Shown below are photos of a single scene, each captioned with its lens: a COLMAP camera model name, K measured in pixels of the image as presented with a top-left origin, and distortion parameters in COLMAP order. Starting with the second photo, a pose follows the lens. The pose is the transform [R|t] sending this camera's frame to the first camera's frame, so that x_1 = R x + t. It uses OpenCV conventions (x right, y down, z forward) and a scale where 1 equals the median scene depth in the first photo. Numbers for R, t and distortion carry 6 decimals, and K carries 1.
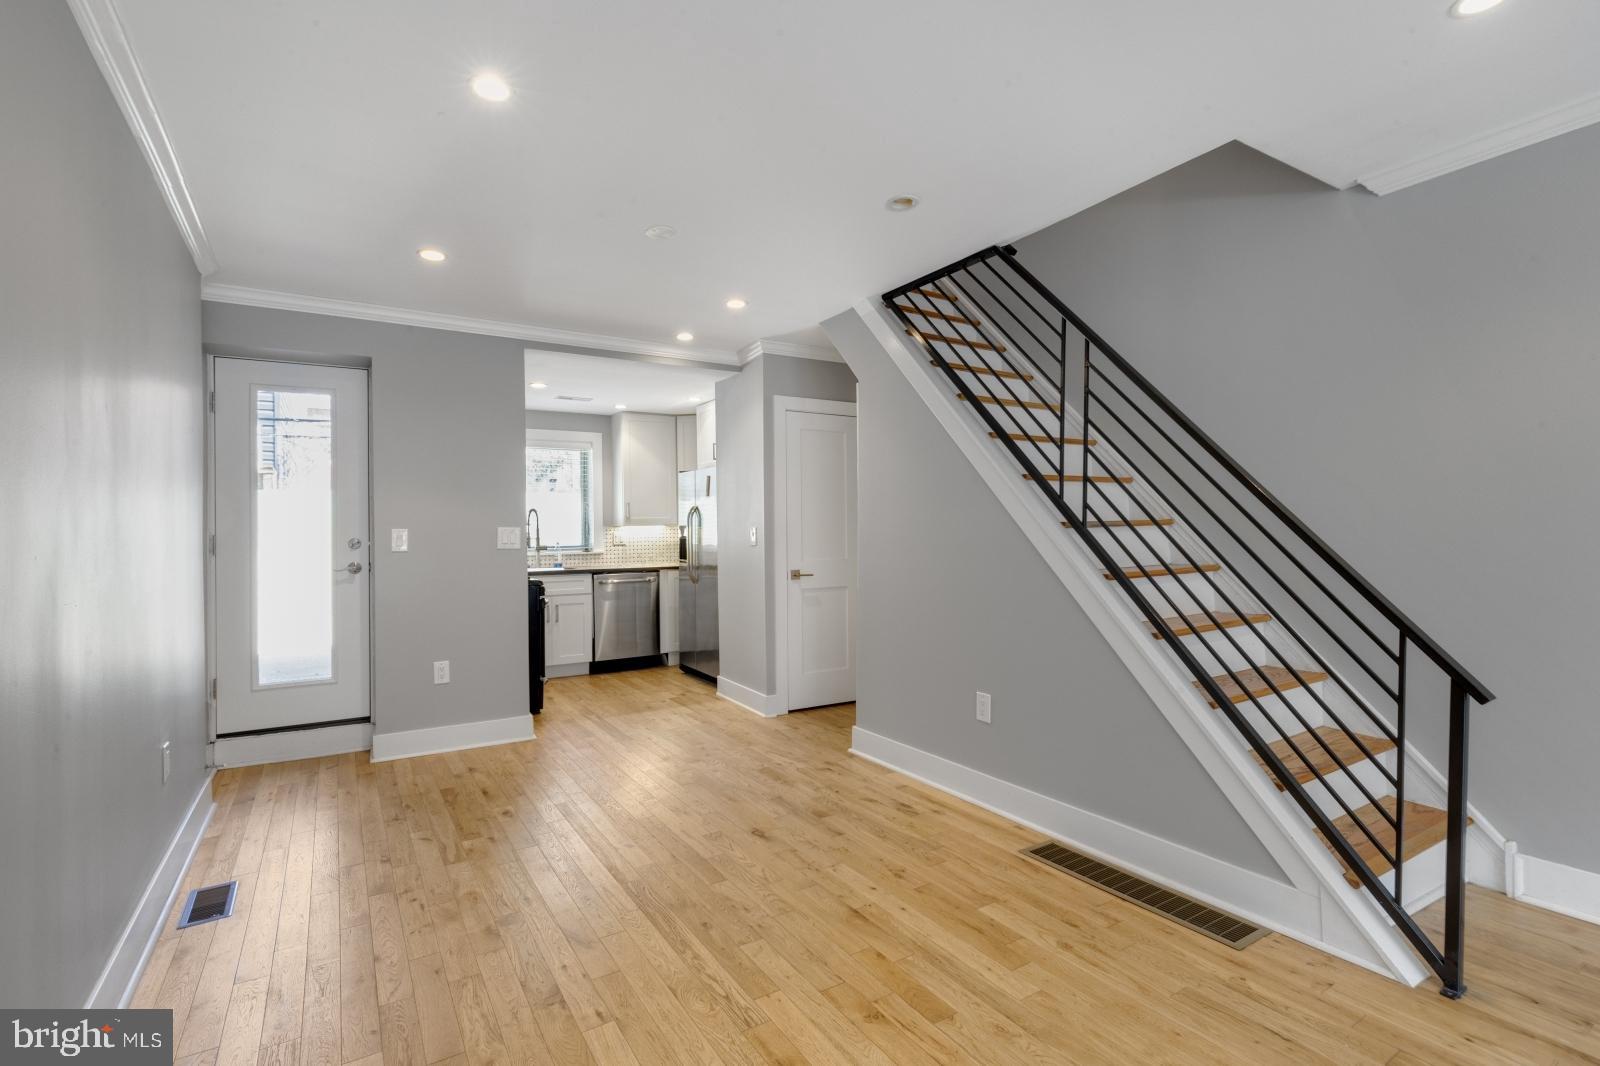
lens RADIAL K [[775.5, 0, 760.0], [0, 775.5, 516.2], [0, 0, 1]] dist [0.002809, 0.000226]
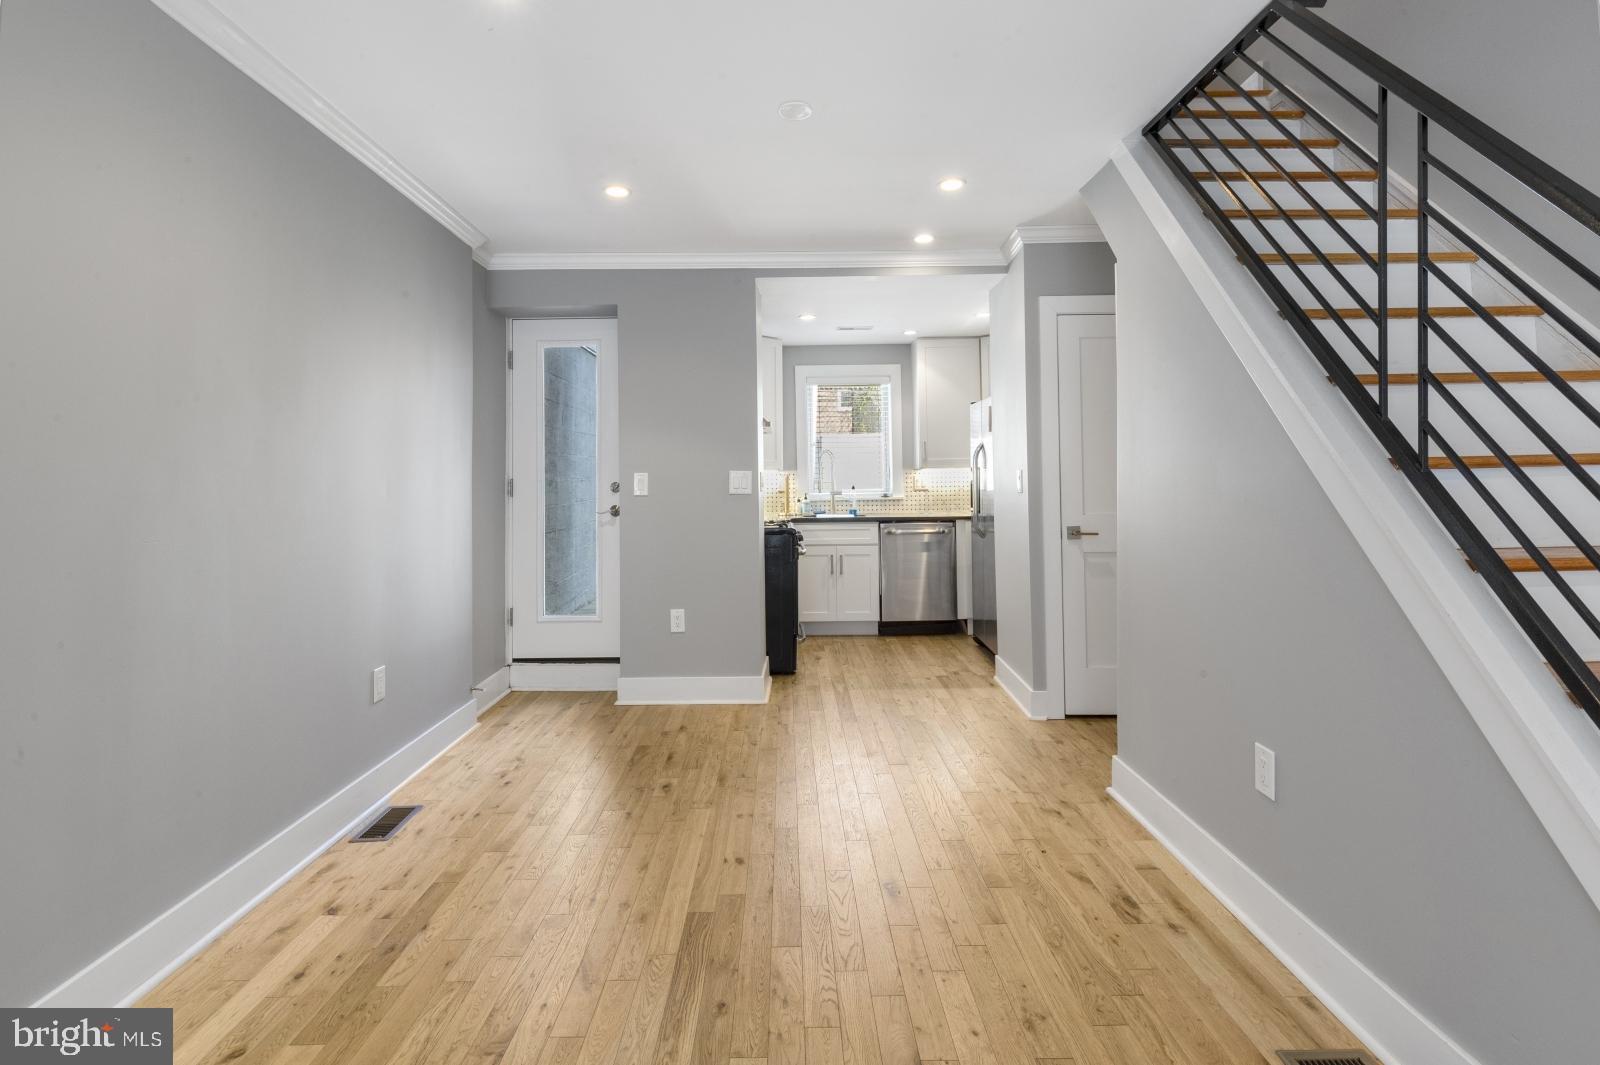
lens RADIAL K [[806.9, 0, 760.3], [0, 806.9, 443.8], [0, 0, 1]] dist [0.019181, -0.000357]
pose [[0.859720, -0.020065, -0.510371, 0.212377], [0.011004, 0.999724, -0.020767, 0.002707], [0.510646, 0.012237, 0.859704, 0.196378]]
